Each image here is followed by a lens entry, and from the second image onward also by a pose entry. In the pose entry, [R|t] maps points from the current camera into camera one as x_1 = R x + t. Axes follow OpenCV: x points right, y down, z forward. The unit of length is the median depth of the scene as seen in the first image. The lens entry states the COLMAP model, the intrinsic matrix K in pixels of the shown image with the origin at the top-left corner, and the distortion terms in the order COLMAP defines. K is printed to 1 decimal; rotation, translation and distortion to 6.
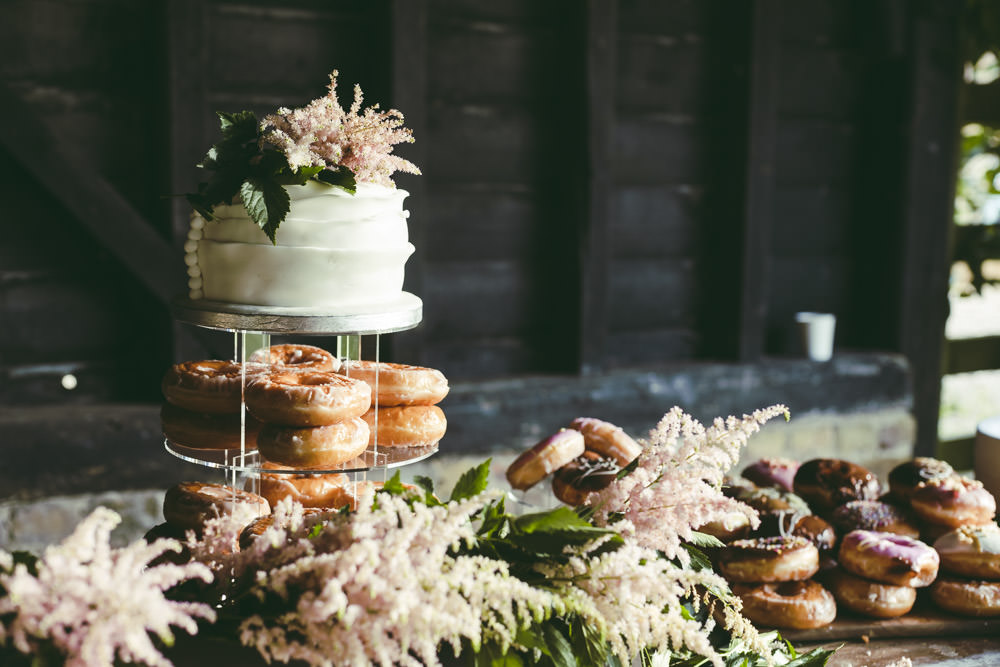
lens RADIAL K [[1483.2, 0, 500.0], [0, 1483.2, 333.5], [0, 0, 1]] dist [0.008747, -0.028758]
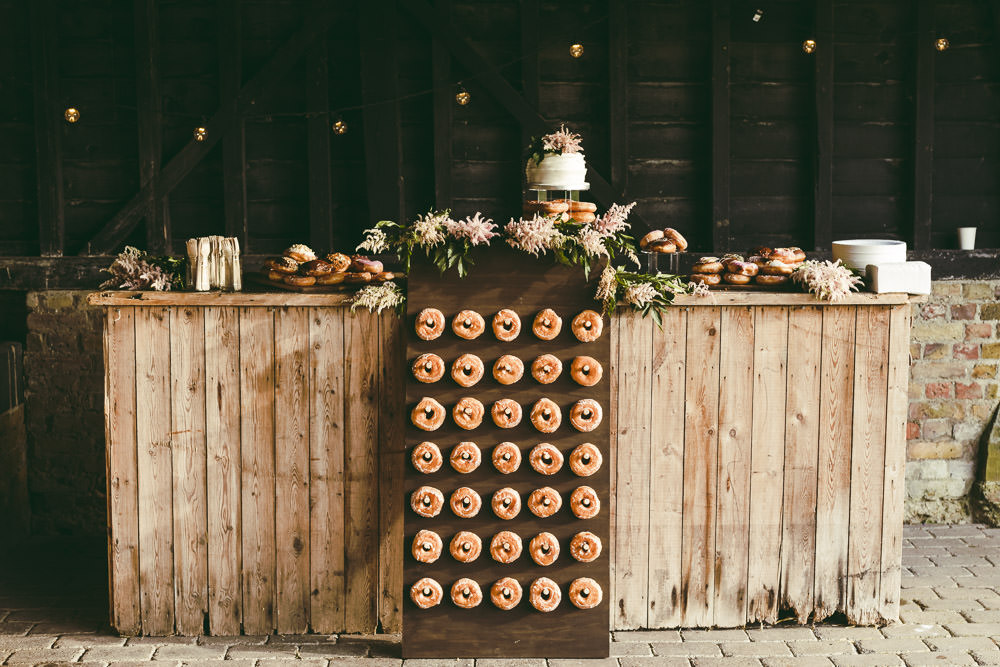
lens RADIAL K [[1483.2, 0, 500.0], [0, 1483.2, 333.5], [0, 0, 1]] dist [0.008747, -0.028758]
pose [[0.884555, 0.034520, -0.465156, 1.334054], [-0.033930, 0.999378, 0.009644, 0.288816], [0.465199, 0.007252, 0.885176, -2.142619]]
